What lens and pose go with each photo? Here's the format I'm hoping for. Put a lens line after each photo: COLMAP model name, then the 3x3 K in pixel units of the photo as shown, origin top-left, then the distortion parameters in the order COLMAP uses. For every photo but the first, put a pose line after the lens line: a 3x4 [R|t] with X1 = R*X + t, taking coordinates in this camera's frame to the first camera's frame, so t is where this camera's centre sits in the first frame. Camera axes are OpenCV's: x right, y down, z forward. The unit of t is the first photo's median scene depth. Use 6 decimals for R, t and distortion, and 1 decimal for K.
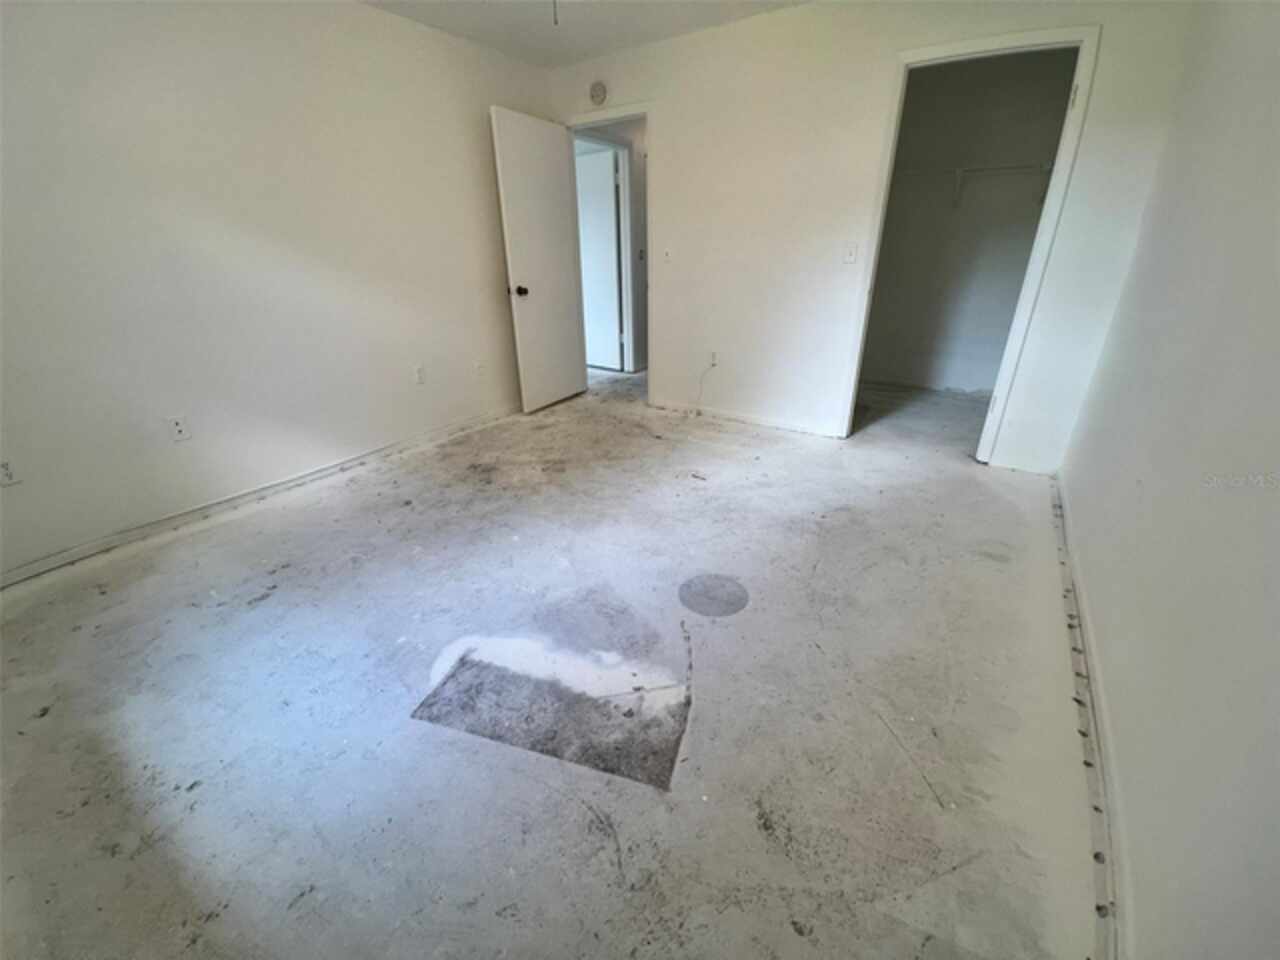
lens RADIAL K [[510.3, 0, 638.5], [0, 510.3, 476.6], [0, 0, 1]] dist [0.014570, -0.014714]
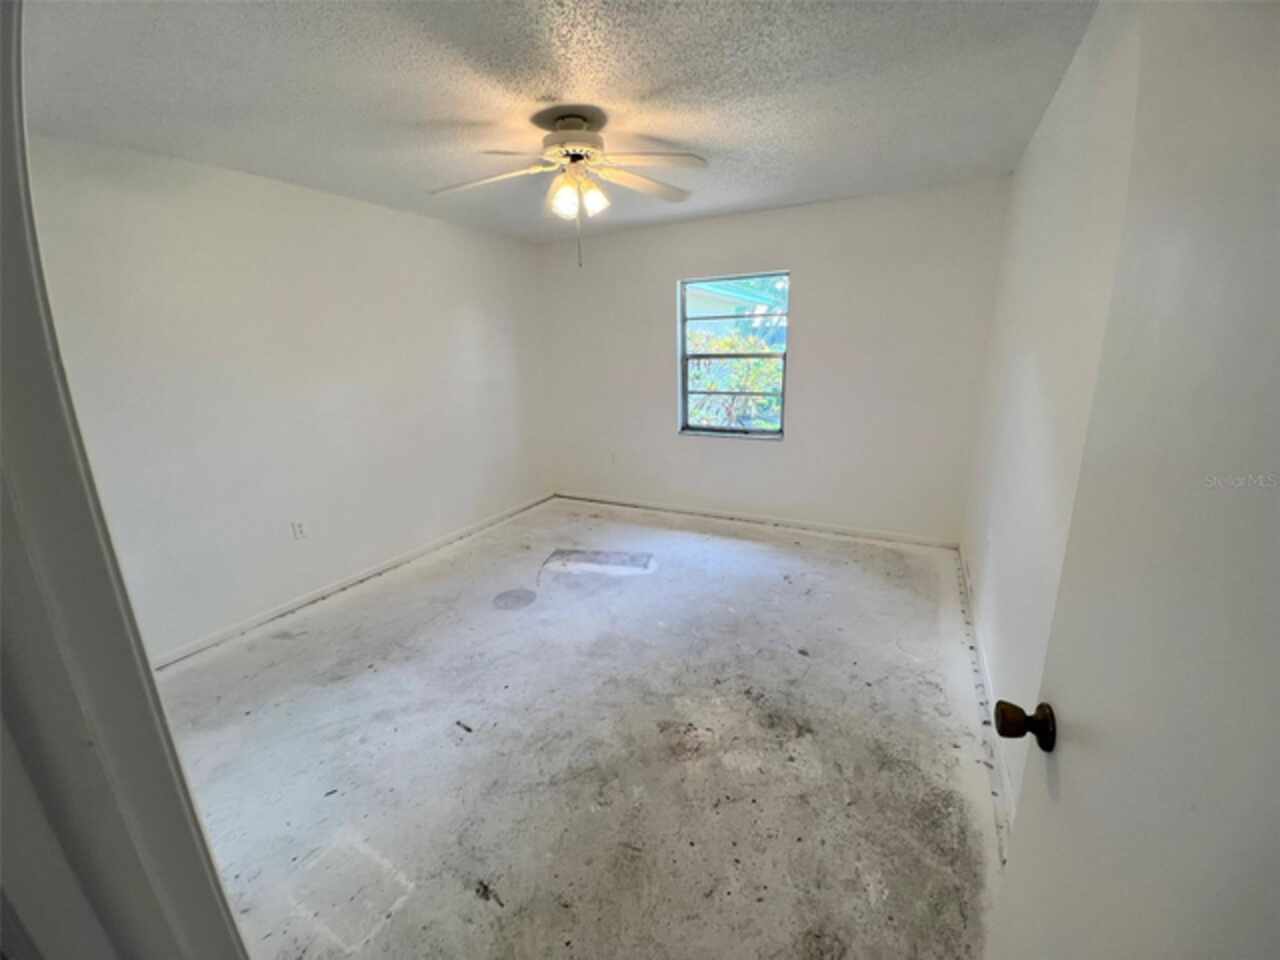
lens RADIAL K [[510.3, 0, 638.5], [0, 510.3, 476.6], [0, 0, 1]] dist [0.014570, -0.014714]
pose [[-0.993882, 0.068232, -0.086852, -0.097379], [-0.000062, 0.786013, 0.618209, -0.807427], [0.110448, 0.614432, -0.781200, 1.557922]]
